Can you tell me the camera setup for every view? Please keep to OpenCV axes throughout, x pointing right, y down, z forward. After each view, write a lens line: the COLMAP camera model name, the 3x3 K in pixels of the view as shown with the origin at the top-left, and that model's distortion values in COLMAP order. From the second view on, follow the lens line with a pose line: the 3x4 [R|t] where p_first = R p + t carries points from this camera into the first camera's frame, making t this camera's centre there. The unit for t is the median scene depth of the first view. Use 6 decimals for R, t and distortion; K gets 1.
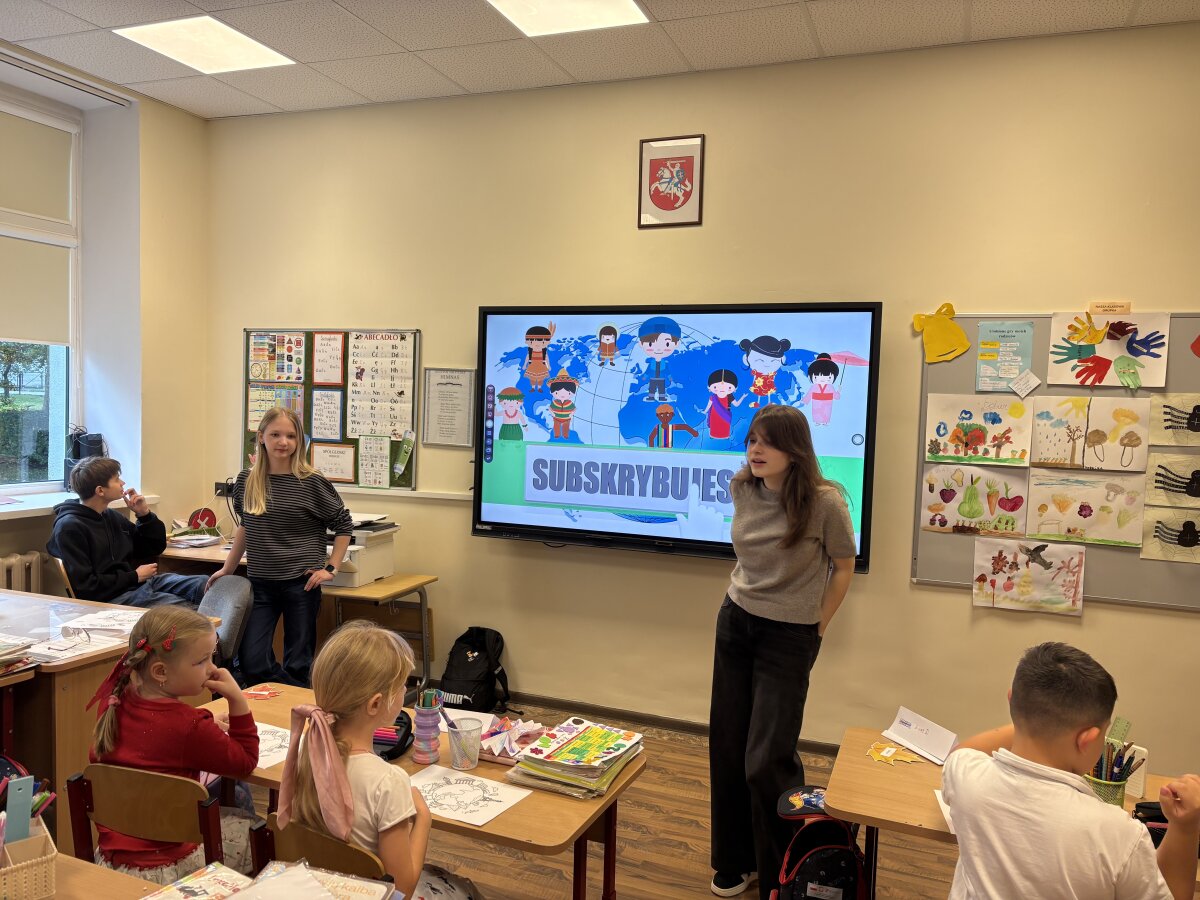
lens RADIAL K [[870.0, 0, 599.8], [0, 870.0, 467.9], [0, 0, 1]] dist [0.009992, -0.027615]
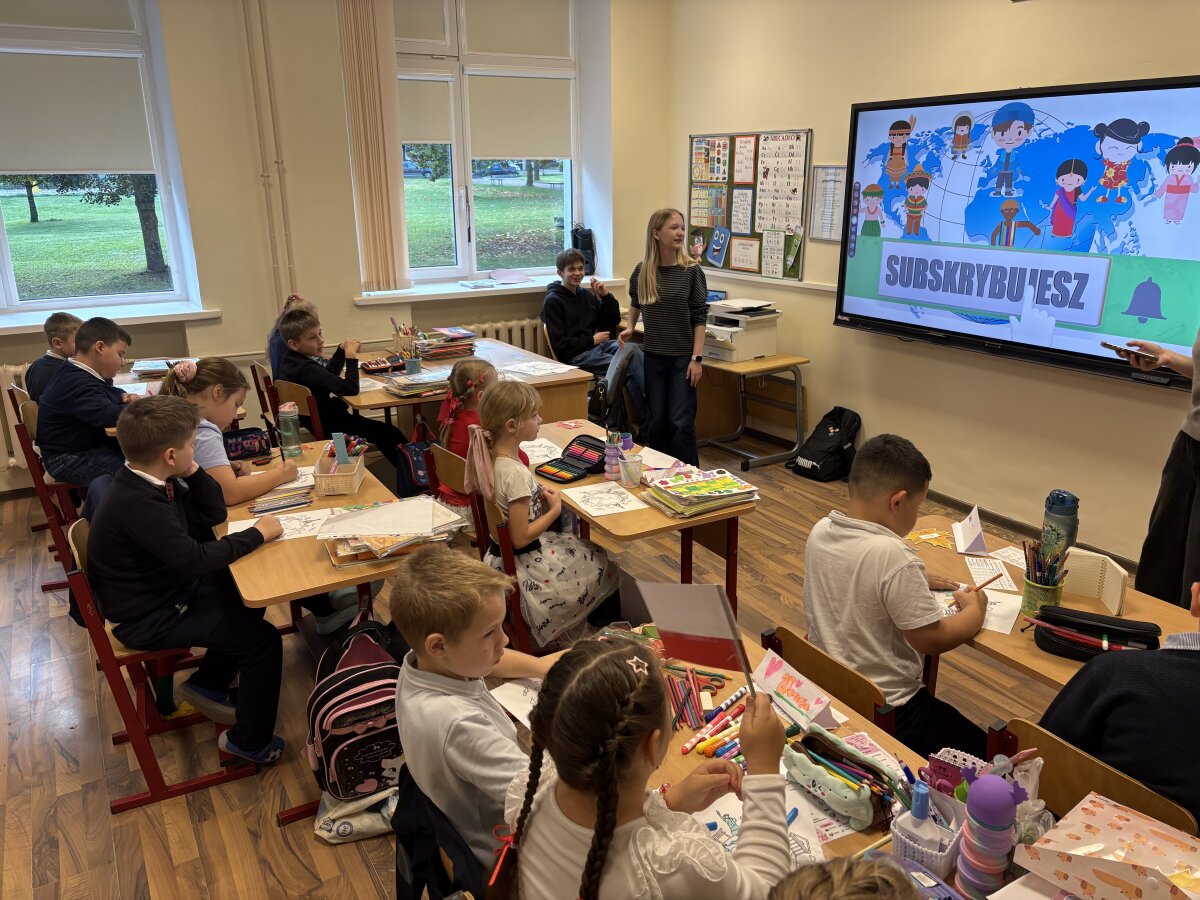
lens RADIAL K [[870.0, 0, 599.8], [0, 870.0, 467.9], [0, 0, 1]] dist [0.009992, -0.027615]
pose [[0.780107, 0.161265, -0.604505, 0.333375], [-0.004135, 0.967517, 0.252771, -0.026307], [0.625632, -0.194689, 0.755434, -0.062046]]
